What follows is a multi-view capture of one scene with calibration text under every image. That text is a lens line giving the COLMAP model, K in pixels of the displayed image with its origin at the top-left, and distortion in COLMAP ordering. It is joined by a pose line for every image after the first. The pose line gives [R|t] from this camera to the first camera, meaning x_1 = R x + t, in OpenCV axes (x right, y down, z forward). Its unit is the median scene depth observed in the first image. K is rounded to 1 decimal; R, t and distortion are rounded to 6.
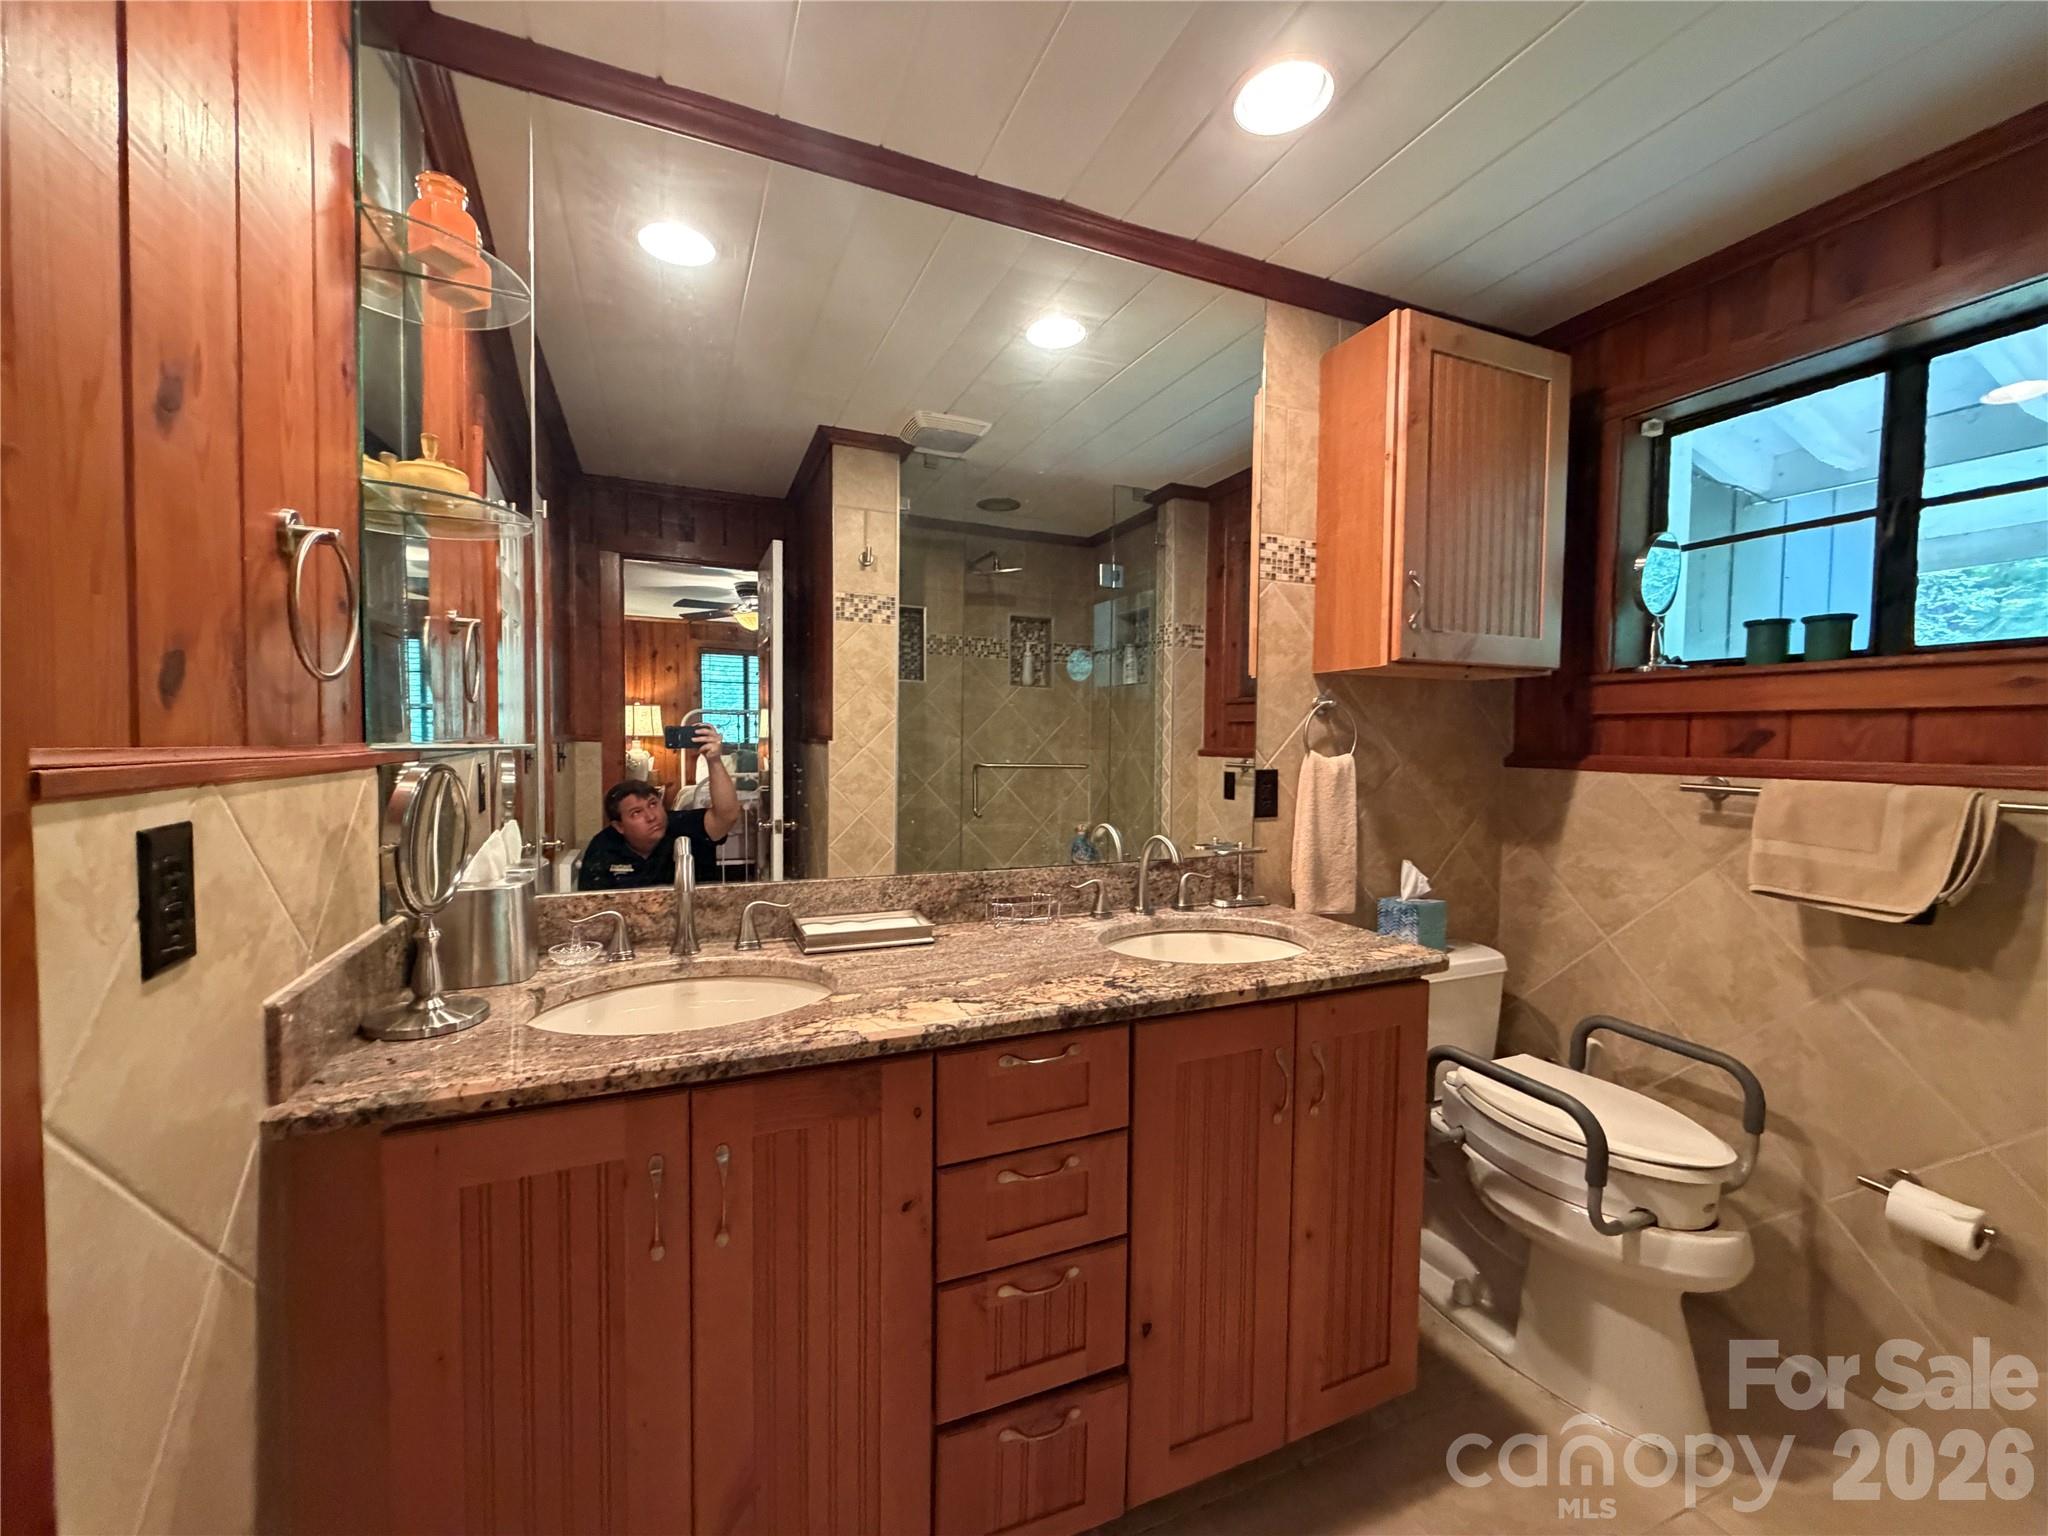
lens RADIAL K [[817.4, 0, 1015.5], [0, 817.4, 769.0], [0, 0, 1]] dist [-0.000052, 0.000155]
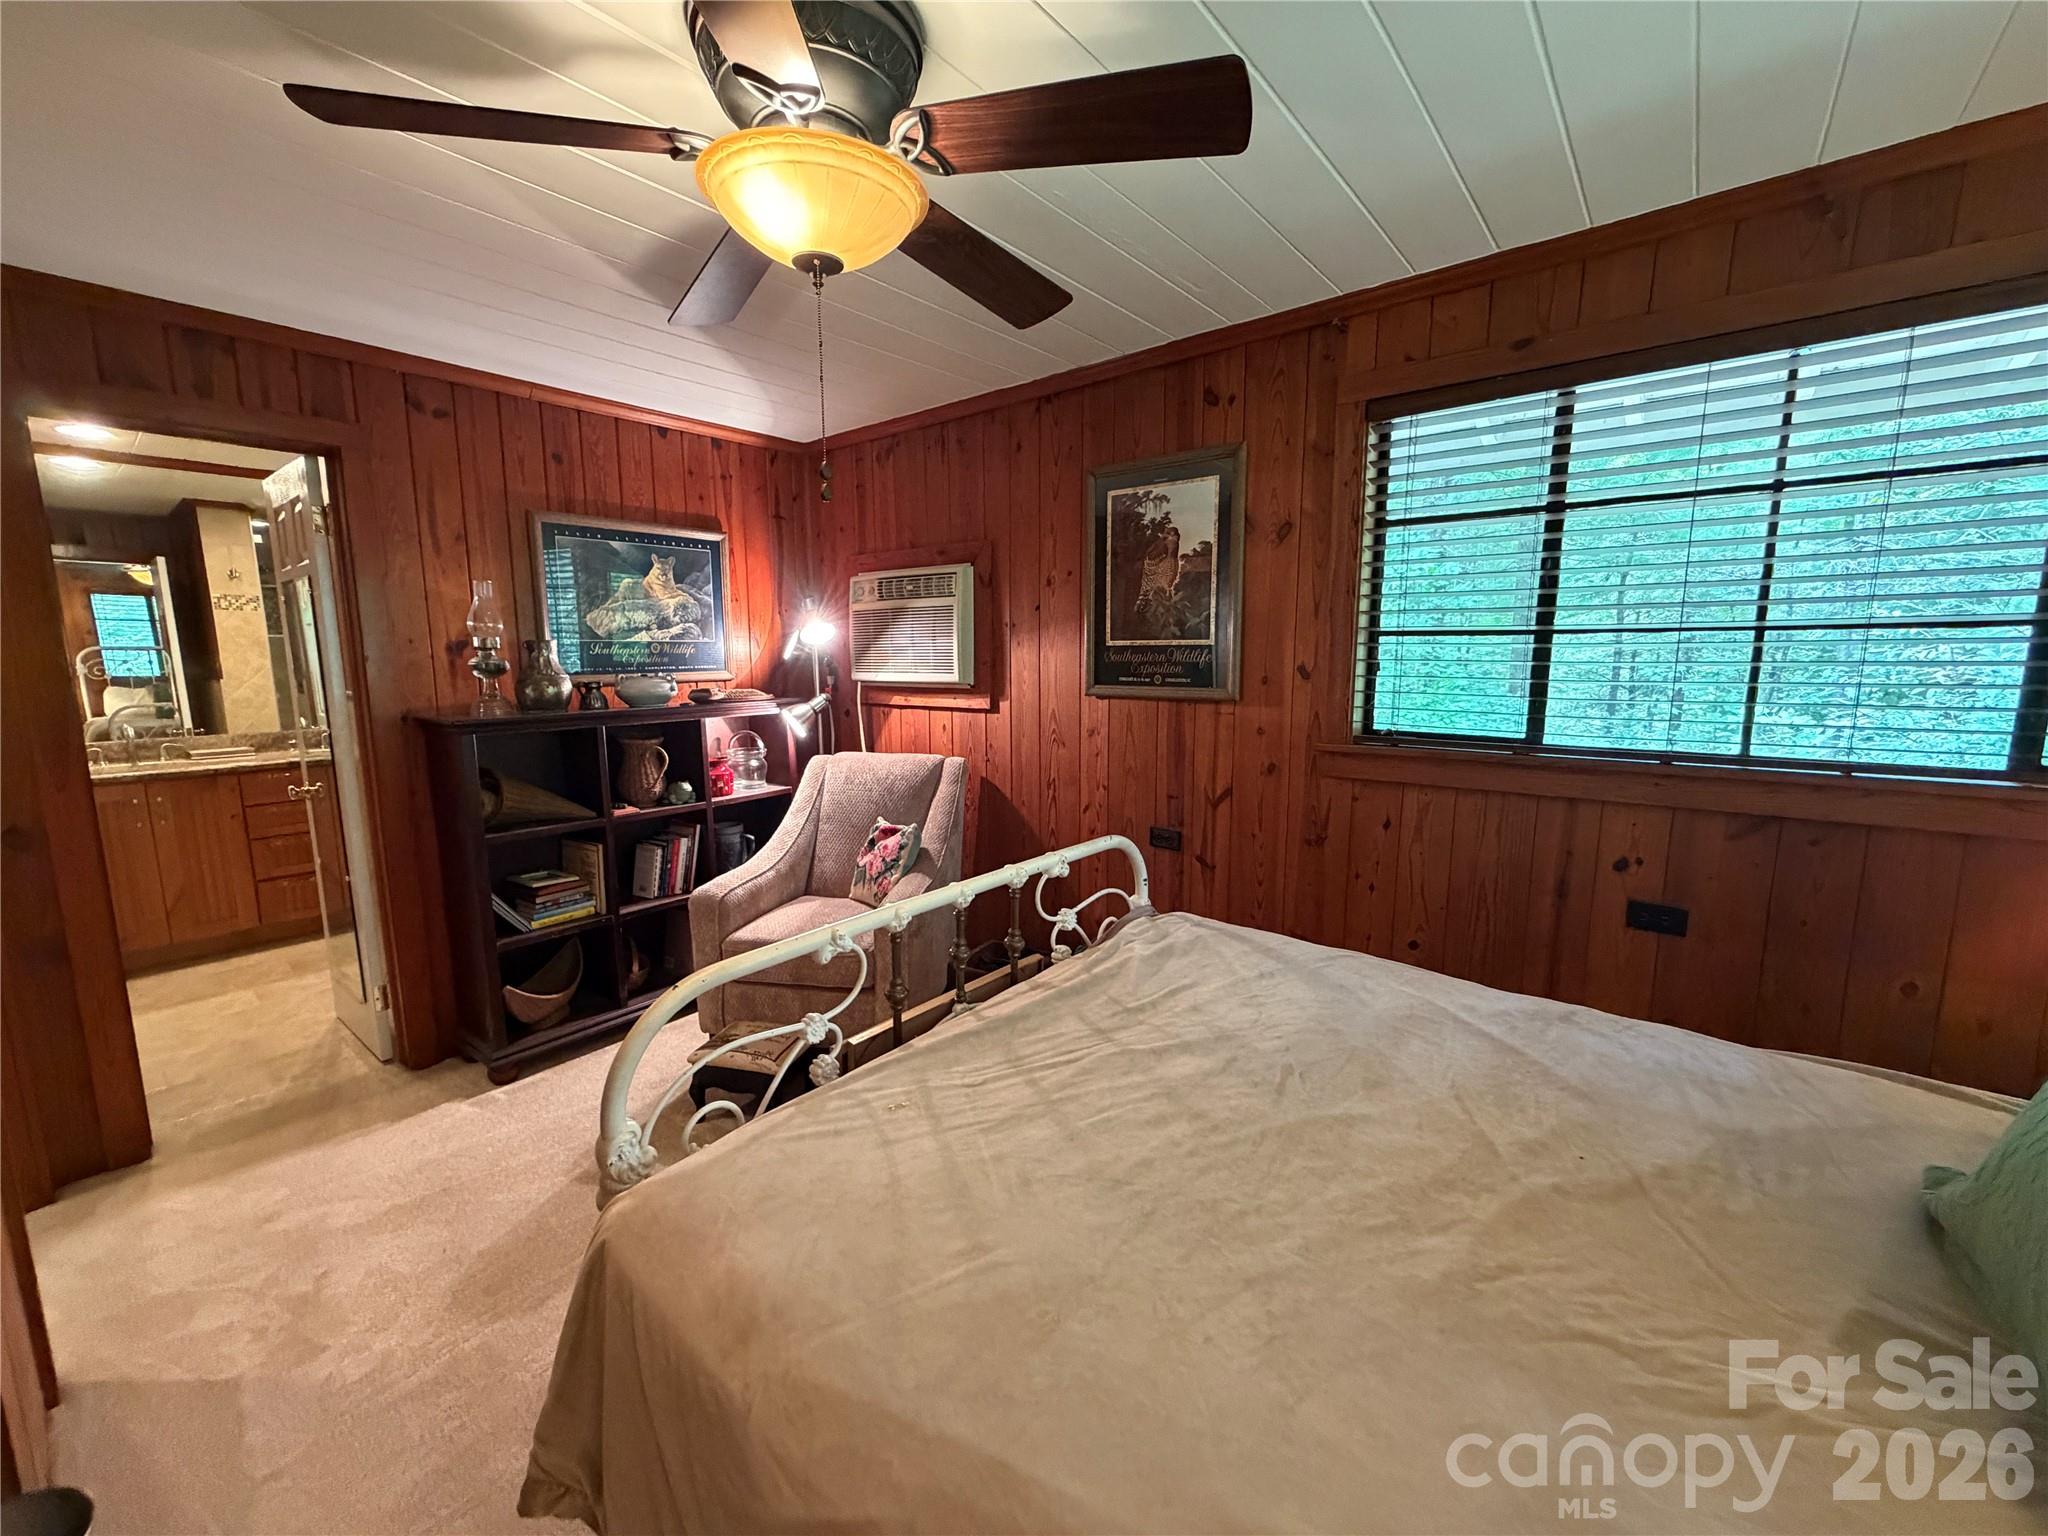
lens RADIAL K [[817.4, 0, 1015.5], [0, 817.4, 769.0], [0, 0, 1]] dist [-0.000052, 0.000155]
pose [[0.886779, -0.084186, 0.454463, 0.749543], [0.035218, 0.992721, 0.115176, 0.024166], [-0.460851, -0.086130, 0.883288, -2.149519]]
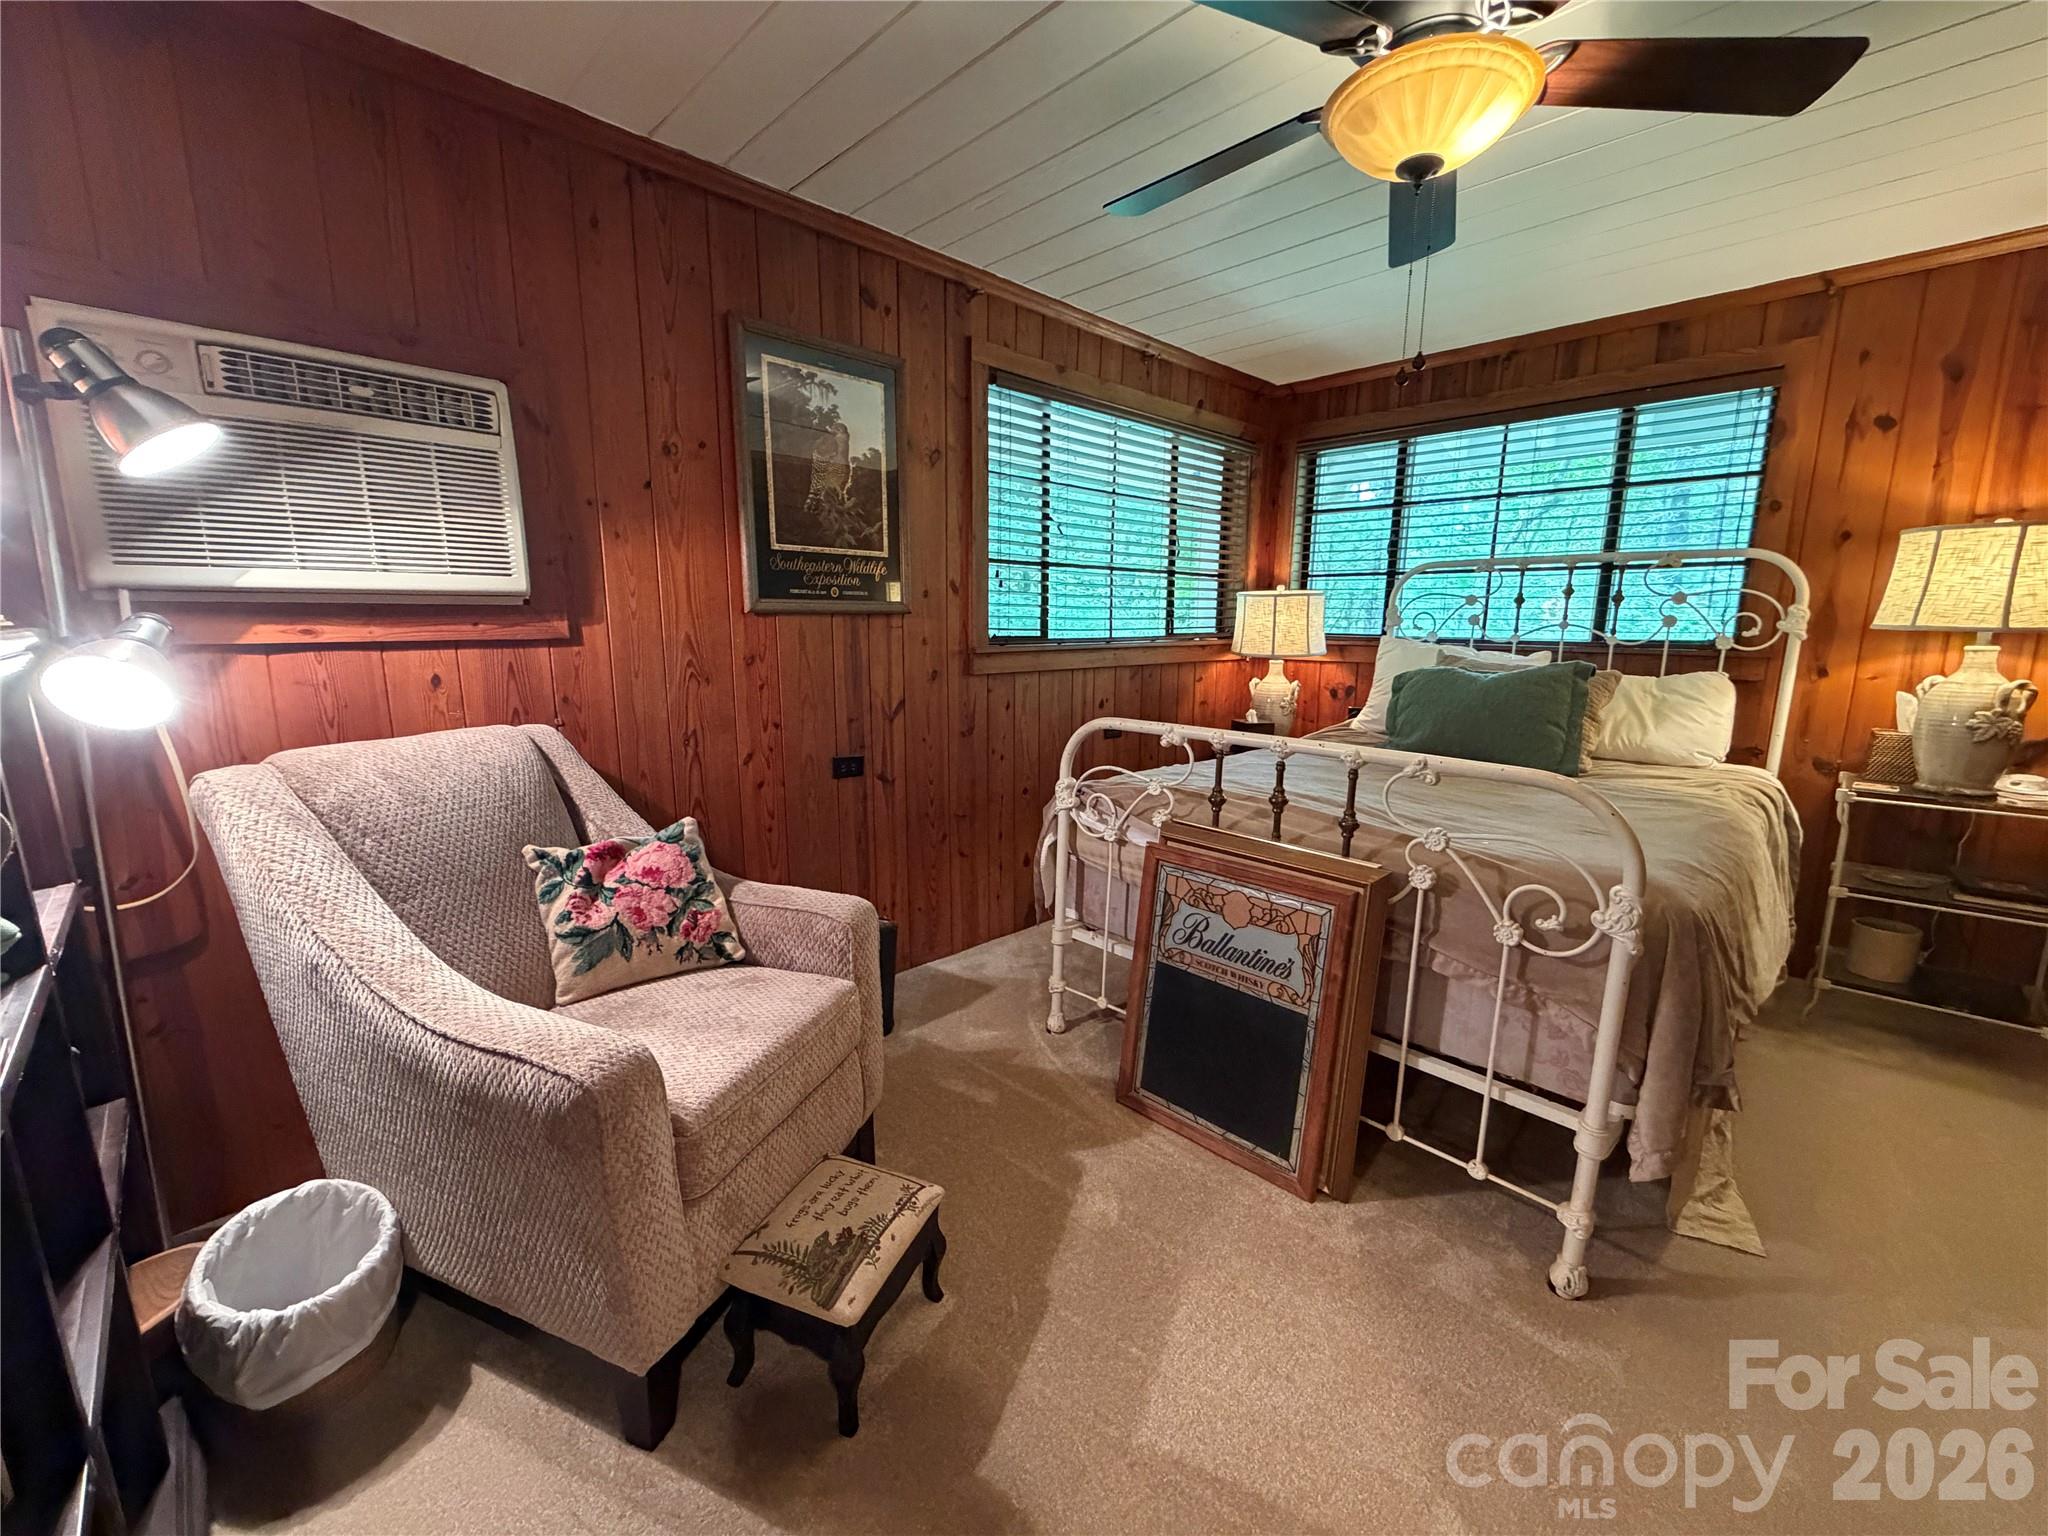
lens RADIAL K [[817.4, 0, 1015.5], [0, 817.4, 769.0], [0, 0, 1]] dist [-0.000052, 0.000155]
pose [[-0.360961, -0.179827, 0.915079, 0.280160], [0.029186, 0.978574, 0.203817, 0.061679], [-0.932124, 0.100278, -0.347978, -0.736369]]
